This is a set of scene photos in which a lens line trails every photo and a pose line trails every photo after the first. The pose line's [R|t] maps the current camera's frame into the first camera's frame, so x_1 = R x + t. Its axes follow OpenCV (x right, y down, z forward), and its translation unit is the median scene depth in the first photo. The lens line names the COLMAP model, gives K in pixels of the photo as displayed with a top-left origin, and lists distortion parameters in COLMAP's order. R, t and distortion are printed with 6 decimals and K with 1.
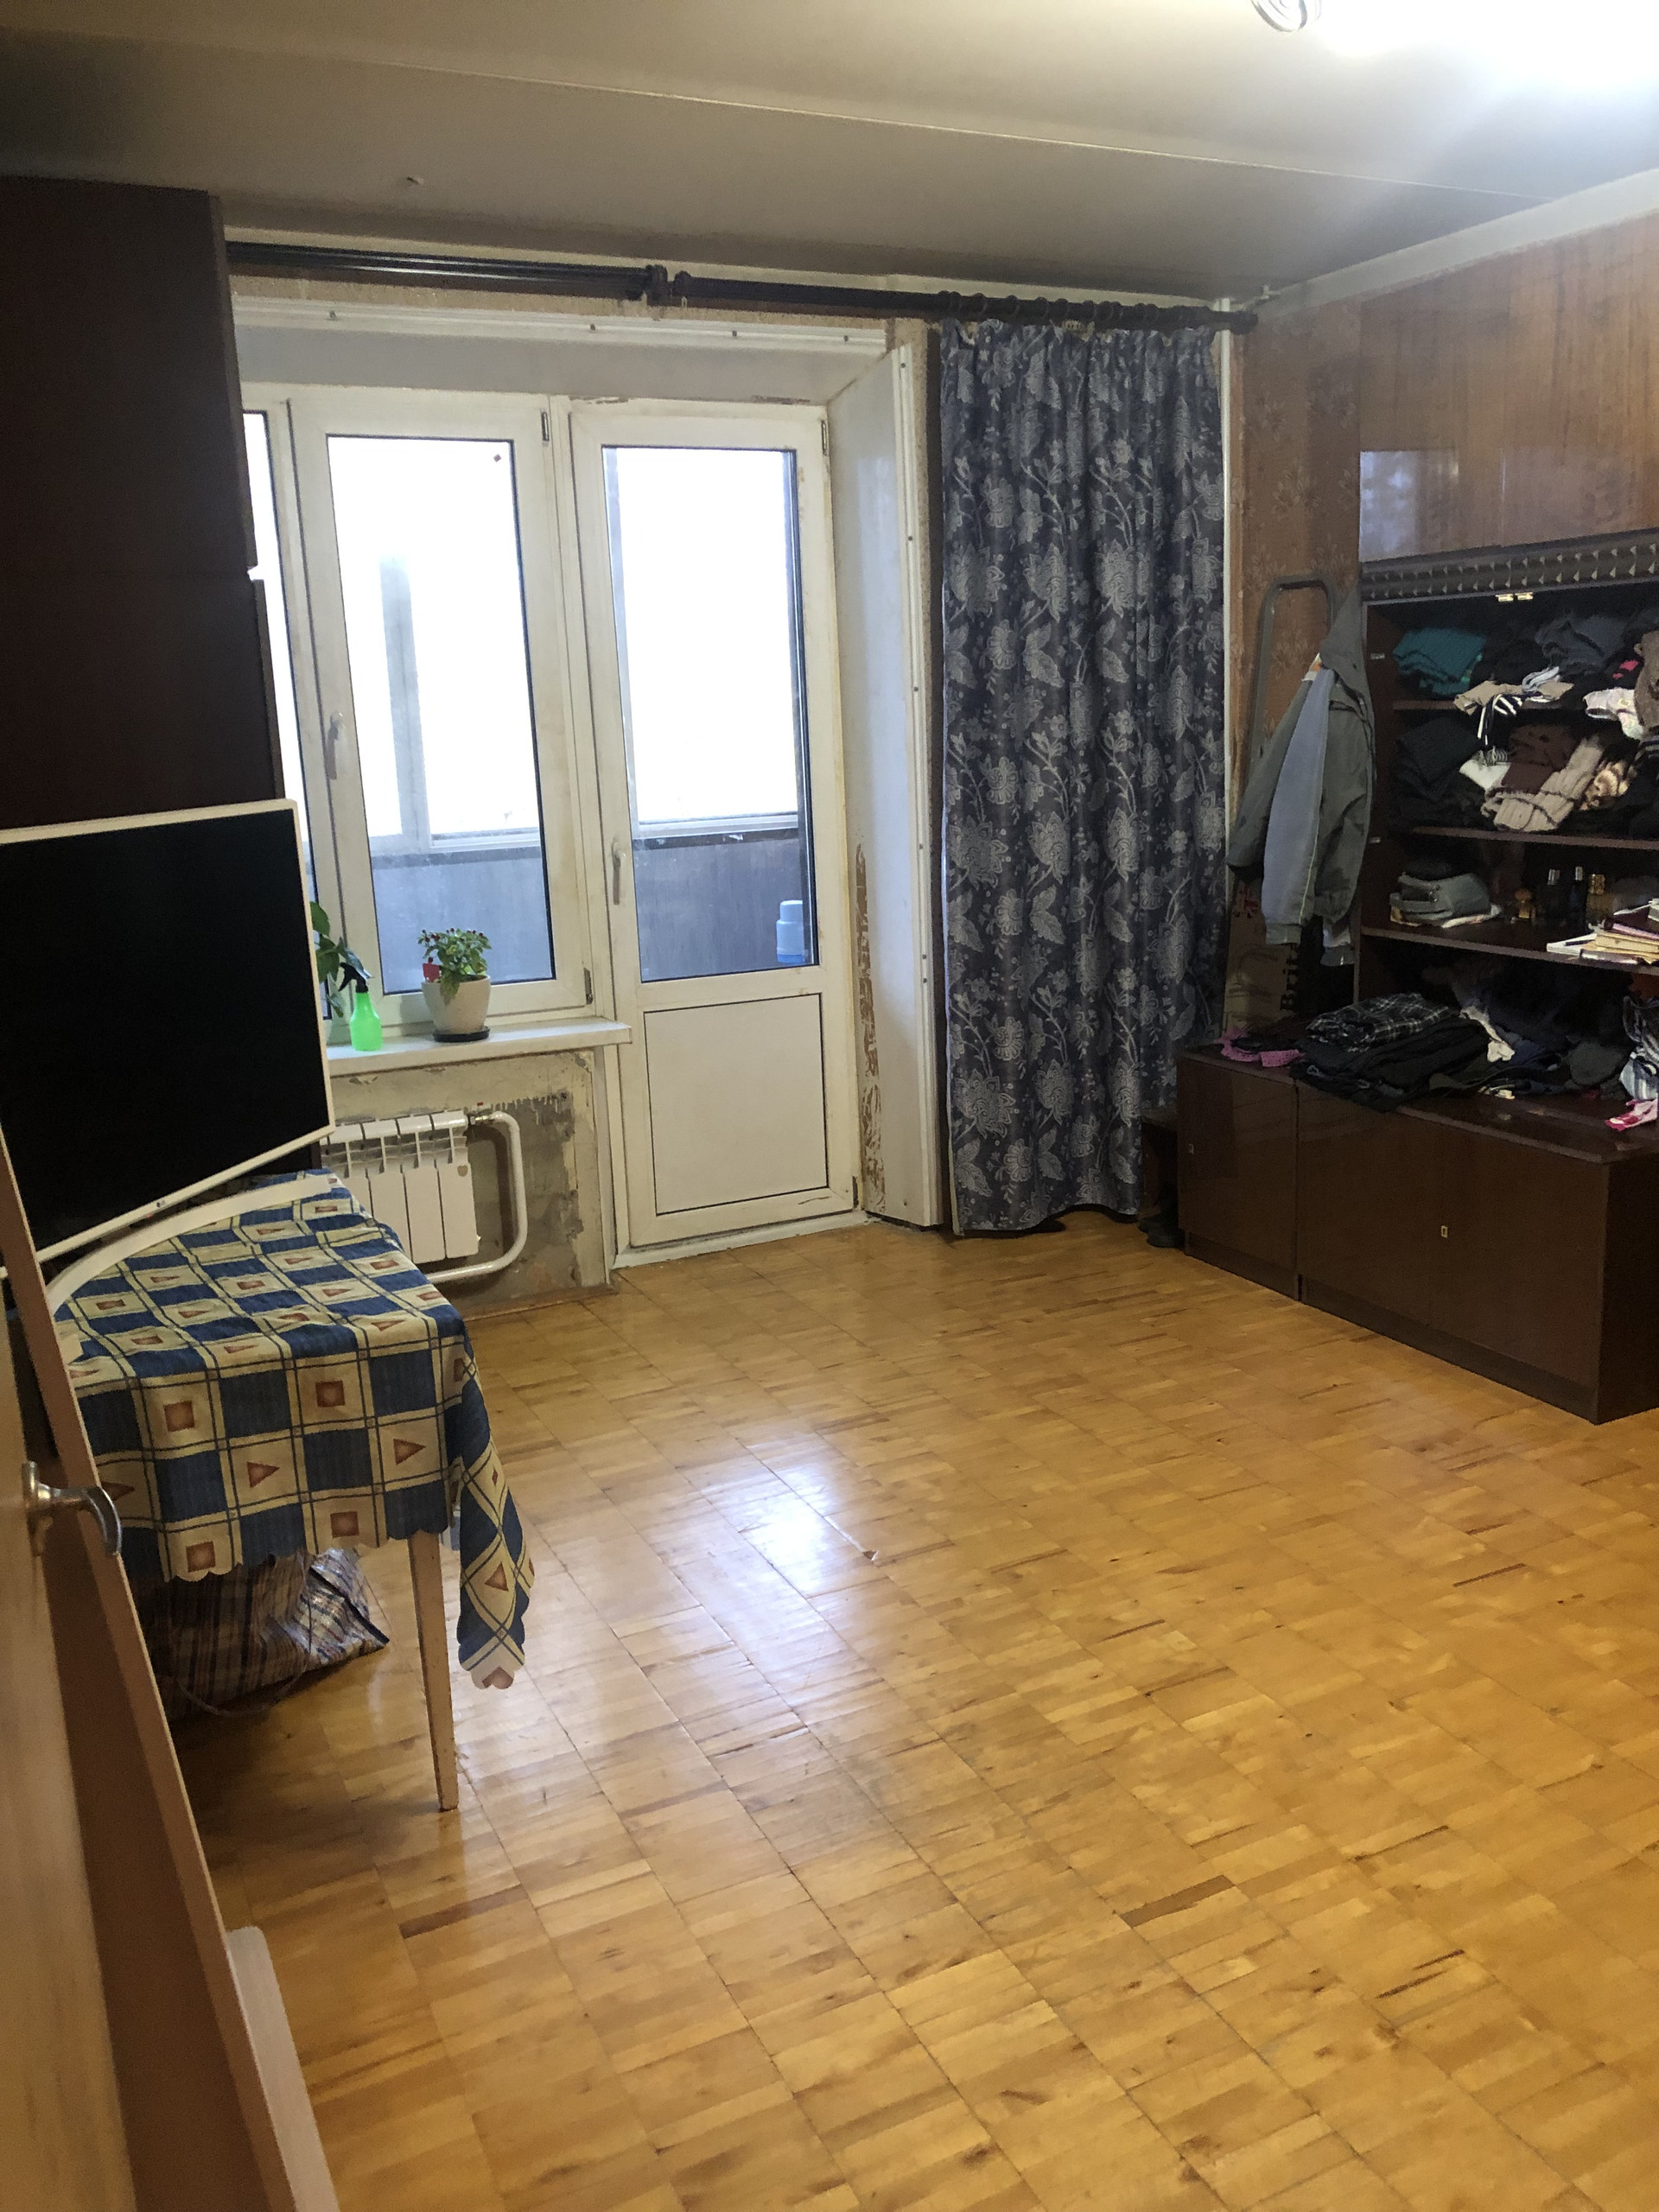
lens RADIAL K [[1825.8, 0, 845.9], [0, 1825.8, 1106.7], [0, 0, 1]] dist [0.048237, -0.040746]
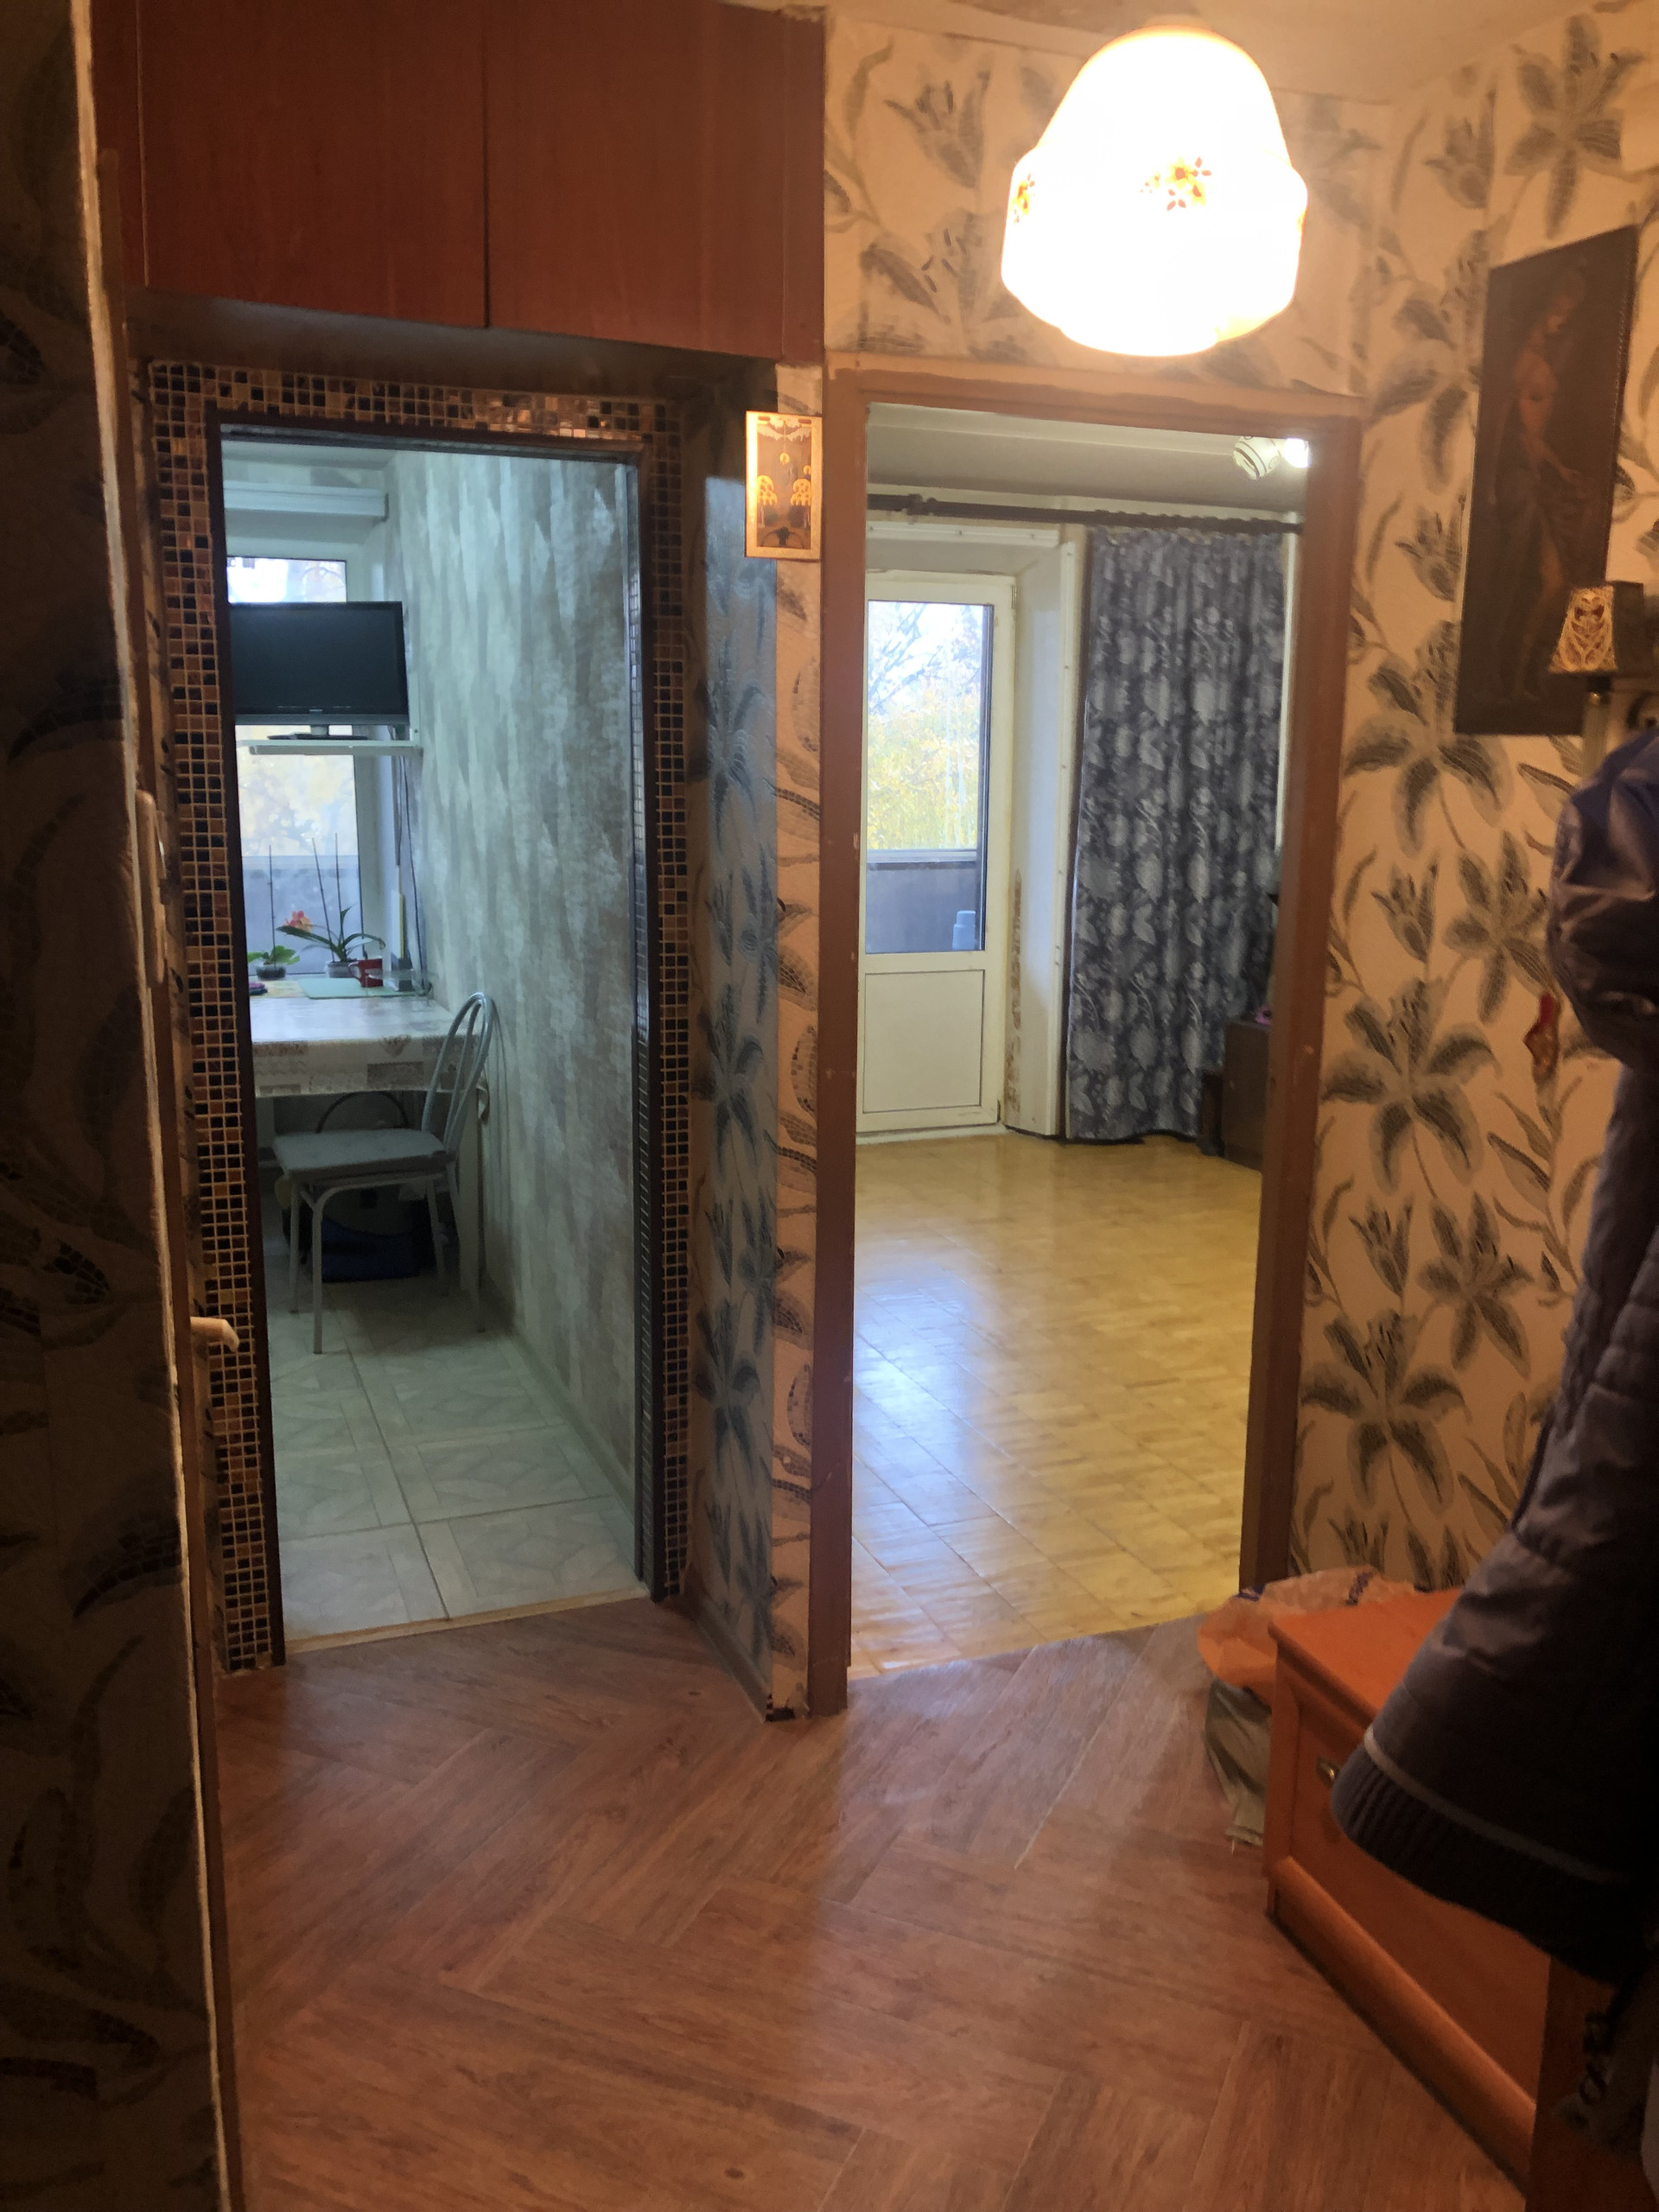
lens RADIAL K [[1825.8, 0, 812.2], [0, 1825.8, 1115.1], [0, 0, 1]] dist [0.048237, -0.040746]
pose [[0.993841, 0.064458, -0.090141, -0.012469], [-0.066825, 0.997488, -0.023486, 0.101794], [0.088401, 0.029365, 0.995652, -0.485059]]
